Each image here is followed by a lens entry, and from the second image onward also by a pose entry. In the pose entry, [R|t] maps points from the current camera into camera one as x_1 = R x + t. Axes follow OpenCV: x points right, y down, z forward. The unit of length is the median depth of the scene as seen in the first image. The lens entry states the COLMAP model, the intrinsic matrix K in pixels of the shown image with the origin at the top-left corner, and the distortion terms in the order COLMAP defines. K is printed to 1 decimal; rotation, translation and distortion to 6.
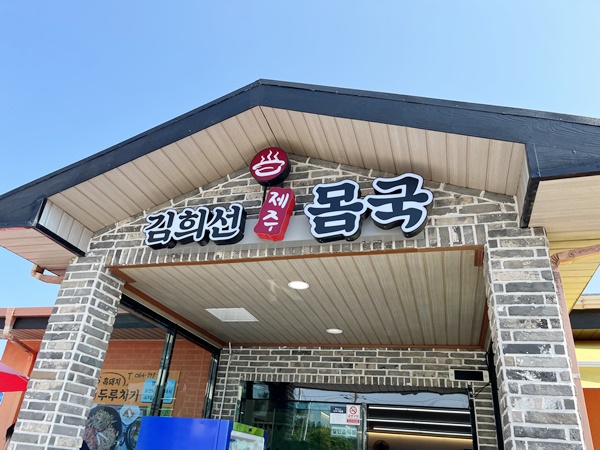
lens RADIAL K [[455.3, 0, 298.0], [0, 455.3, 228.4], [0, 0, 1]] dist [0.040986, -0.061748]
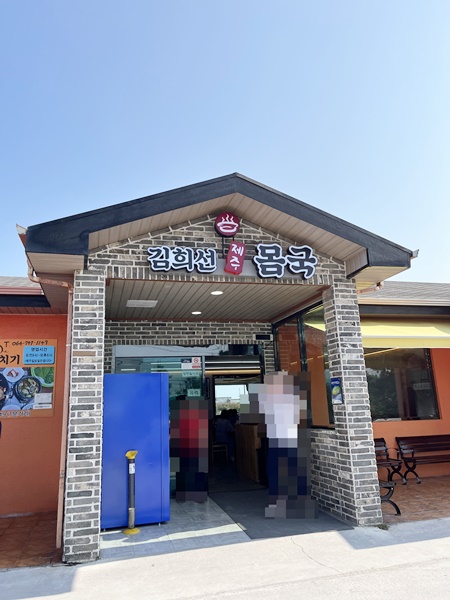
lens RADIAL K [[455.3, 0, 228.1], [0, 455.3, 298.7], [0, 0, 1]] dist [0.040986, -0.061748]
pose [[0.838518, 0.012282, 0.544735, -0.944153], [-0.156196, 0.963206, 0.218718, -0.240785], [-0.522005, -0.268484, 0.809584, -0.383916]]
